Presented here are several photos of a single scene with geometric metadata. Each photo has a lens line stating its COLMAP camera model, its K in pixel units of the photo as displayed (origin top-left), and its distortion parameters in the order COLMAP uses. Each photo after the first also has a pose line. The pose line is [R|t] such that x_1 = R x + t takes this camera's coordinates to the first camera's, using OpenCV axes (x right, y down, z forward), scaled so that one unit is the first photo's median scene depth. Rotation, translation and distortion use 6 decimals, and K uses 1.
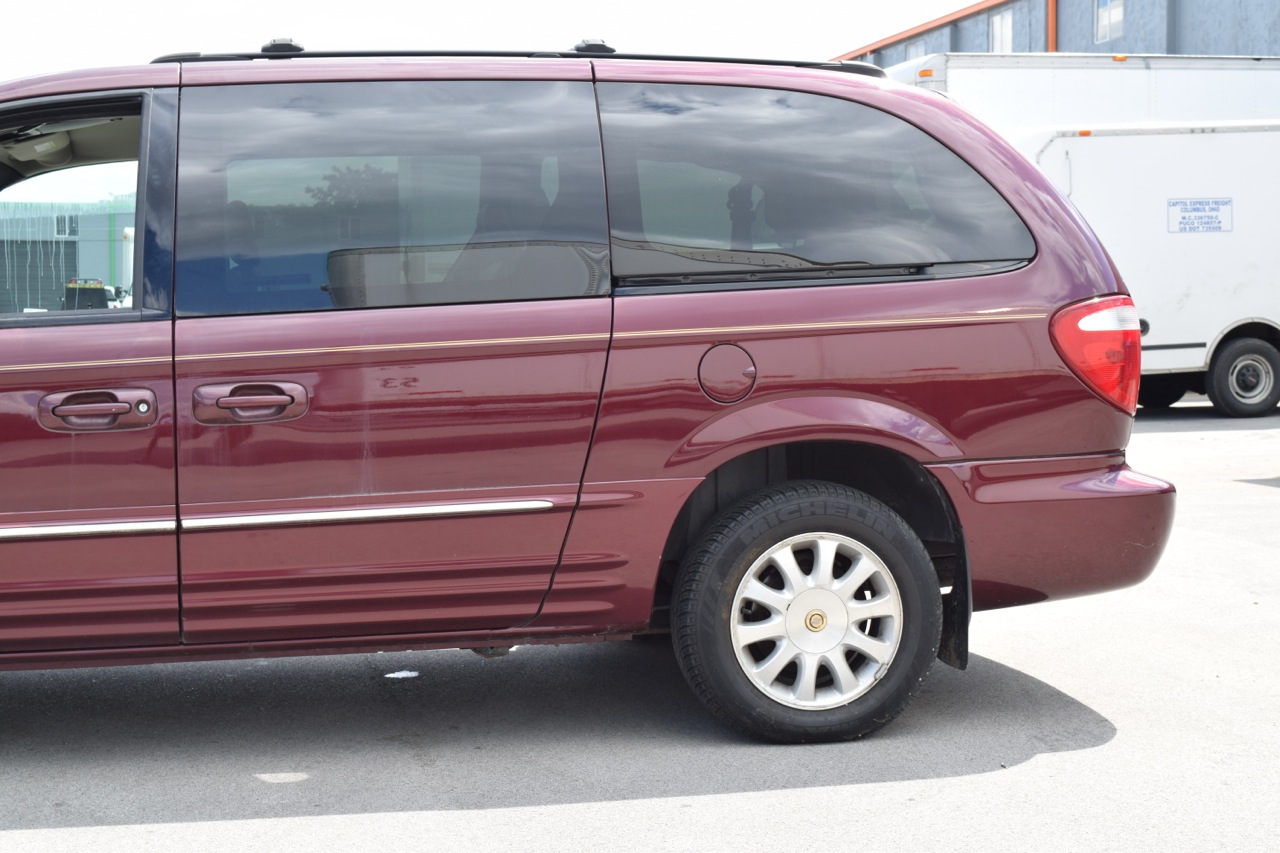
lens RADIAL K [[1915.7, 0, 636.3], [0, 1915.7, 429.2], [0, 0, 1]] dist [-0.010472, 0.000000]
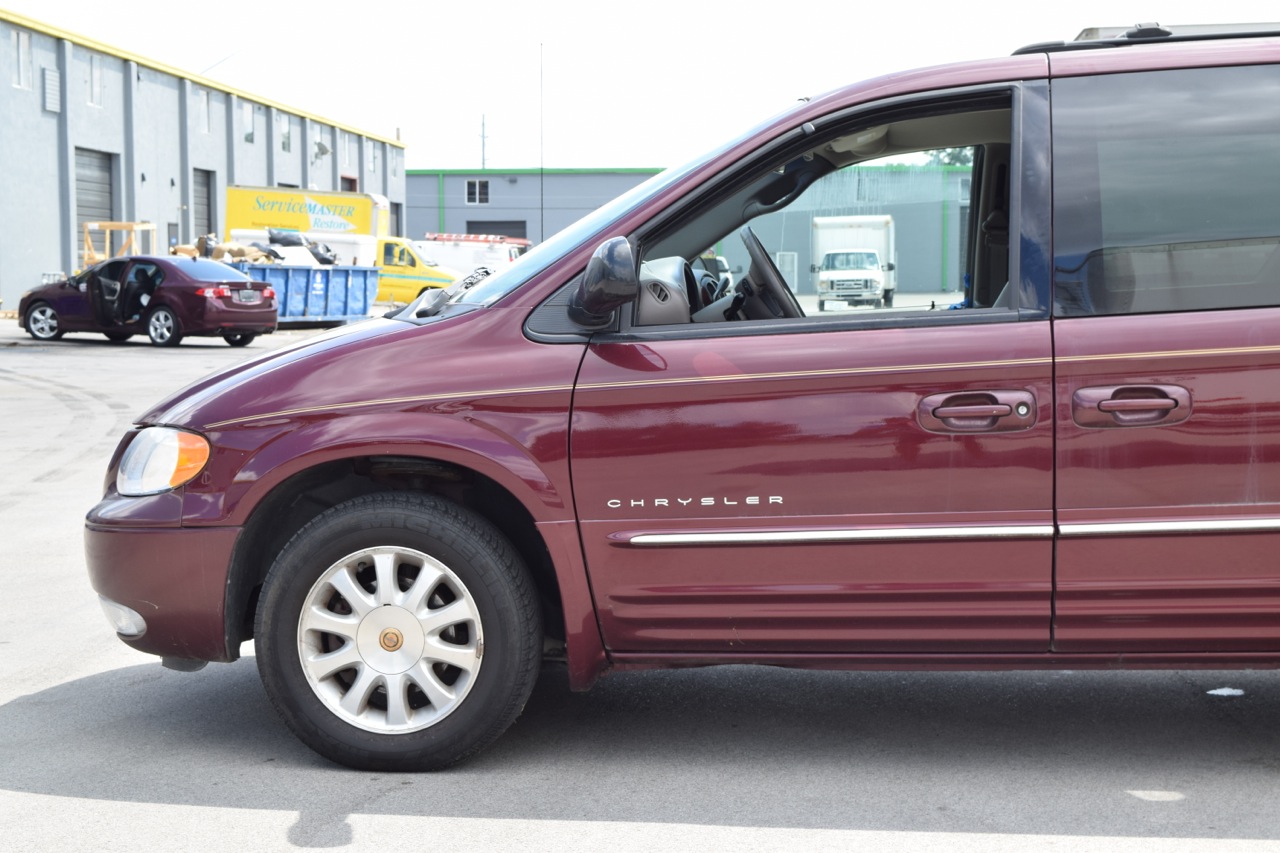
lens RADIAL K [[2105.6, 0, 644.7], [0, 2105.6, 429.7], [0, 0, 1]] dist [-0.003752, 0.000000]
pose [[0.956211, 0.014490, -0.292319, -0.116180], [-0.011707, 0.999868, 0.011266, -0.010051], [0.292443, -0.007351, 0.956255, -0.079519]]
